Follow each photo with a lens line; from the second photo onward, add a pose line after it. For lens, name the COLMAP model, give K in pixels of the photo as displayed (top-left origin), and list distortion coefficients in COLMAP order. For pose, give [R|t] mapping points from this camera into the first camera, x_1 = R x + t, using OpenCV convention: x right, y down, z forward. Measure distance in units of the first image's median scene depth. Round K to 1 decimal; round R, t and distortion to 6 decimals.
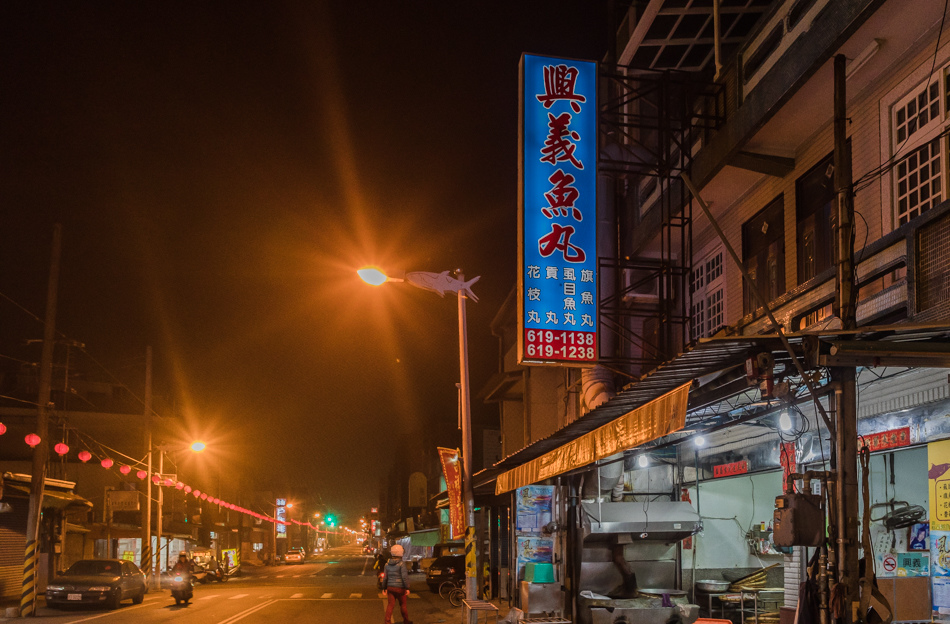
lens RADIAL K [[1854.5, 0, 475.0], [0, 1854.5, 312.0], [0, 0, 1]] dist [0.002482, 0.169360]
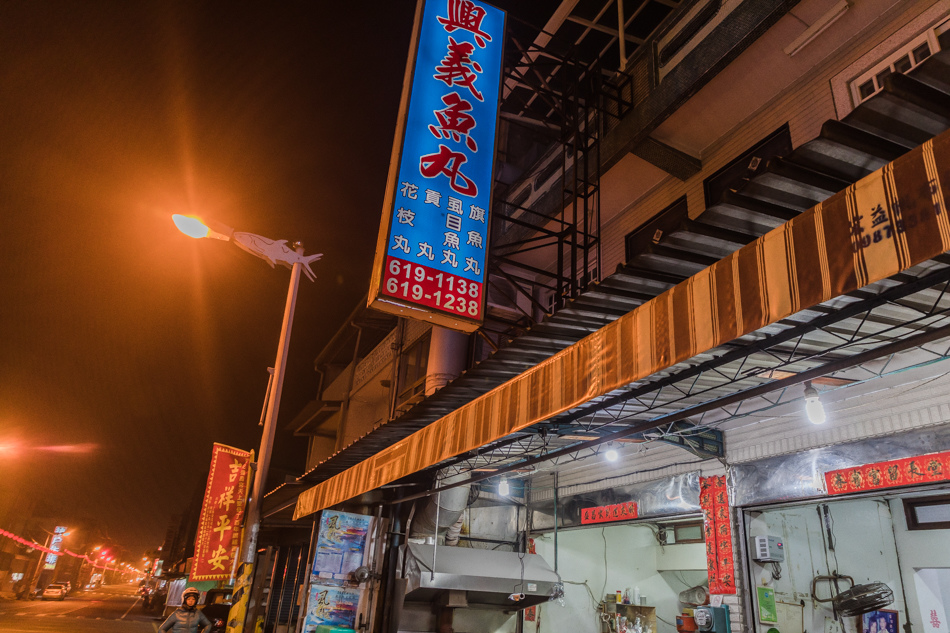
lens RADIAL K [[664.8, 0, 477.0], [0, 664.8, 292.4], [0, 0, 1]] dist [0.004756, -0.000014]
pose [[0.957203, 0.184841, 0.222702, 0.006205], [-0.107043, 0.941025, -0.320958, 0.095383], [-0.268894, 0.283383, 0.920538, 0.750693]]
